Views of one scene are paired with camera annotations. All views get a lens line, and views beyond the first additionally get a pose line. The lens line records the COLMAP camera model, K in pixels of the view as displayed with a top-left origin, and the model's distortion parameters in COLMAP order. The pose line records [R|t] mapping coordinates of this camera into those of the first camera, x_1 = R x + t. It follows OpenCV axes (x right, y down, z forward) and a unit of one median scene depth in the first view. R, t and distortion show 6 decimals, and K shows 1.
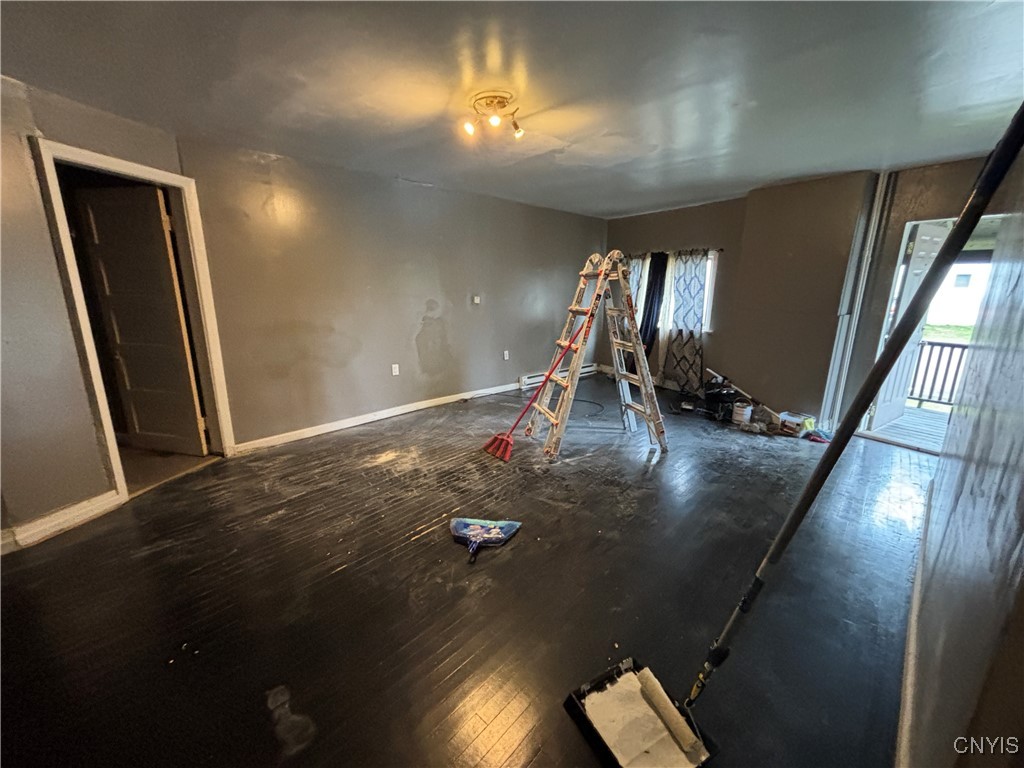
lens RADIAL K [[413.5, 0, 512.6], [0, 413.5, 381.7], [0, 0, 1]] dist [0.000993, -0.000301]
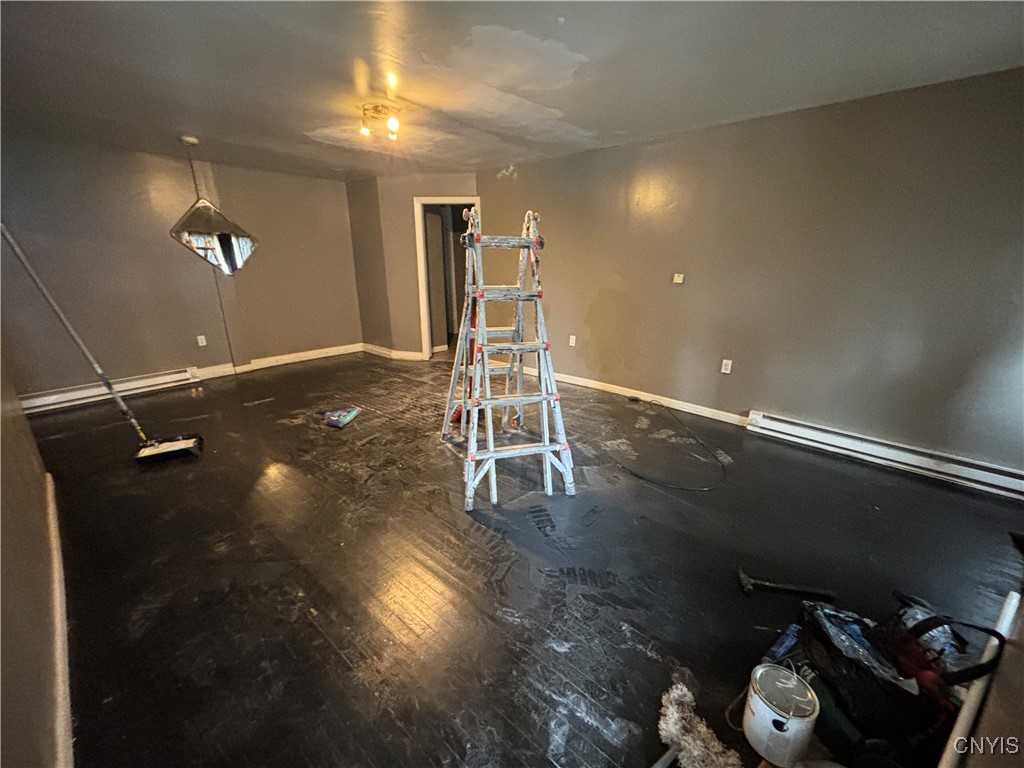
lens RADIAL K [[413.5, 0, 515.2], [0, 413.5, 380.9], [0, 0, 1]] dist [0.000993, -0.000301]
pose [[0.057849, 0.273007, -0.960271, 1.082903], [-0.230373, 0.939572, 0.253244, -0.238128], [0.971381, 0.206570, 0.117247, 1.079176]]
